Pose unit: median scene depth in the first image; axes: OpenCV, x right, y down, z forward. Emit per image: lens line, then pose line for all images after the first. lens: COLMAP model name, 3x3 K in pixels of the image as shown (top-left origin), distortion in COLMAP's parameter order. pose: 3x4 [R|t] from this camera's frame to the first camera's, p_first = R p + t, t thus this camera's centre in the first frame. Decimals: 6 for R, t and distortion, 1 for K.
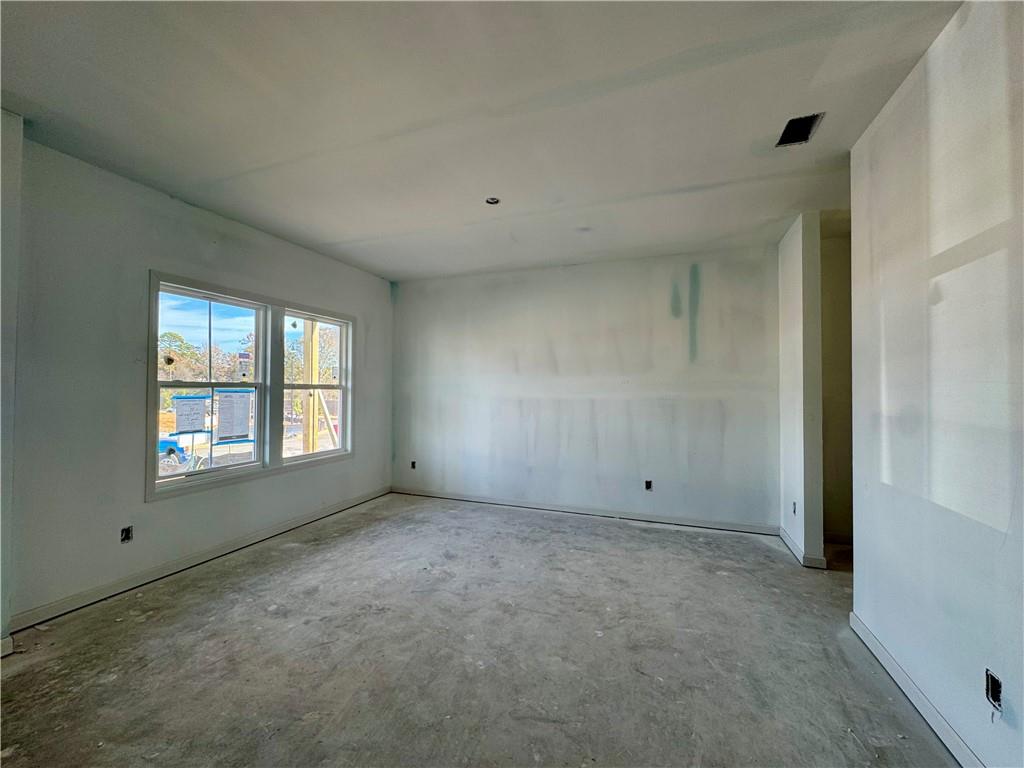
lens RADIAL K [[408.7, 0, 510.4], [0, 408.7, 382.8], [0, 0, 1]] dist [-0.002332, 0.000063]
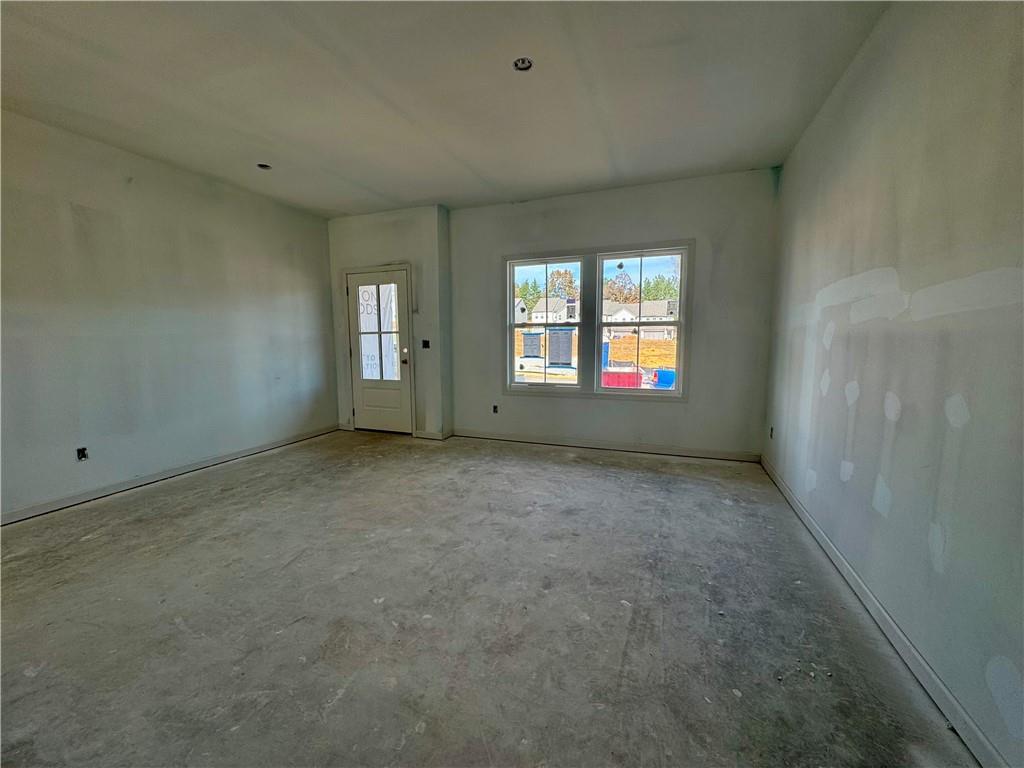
lens RADIAL K [[408.7, 0, 509.8], [0, 408.7, 381.6], [0, 0, 1]] dist [-0.002332, 0.000063]
pose [[-0.008817, 0.102661, -0.994677, 0.697431], [0.024380, 0.994442, 0.102421, 0.052708], [0.999664, -0.023347, -0.011271, 0.886347]]
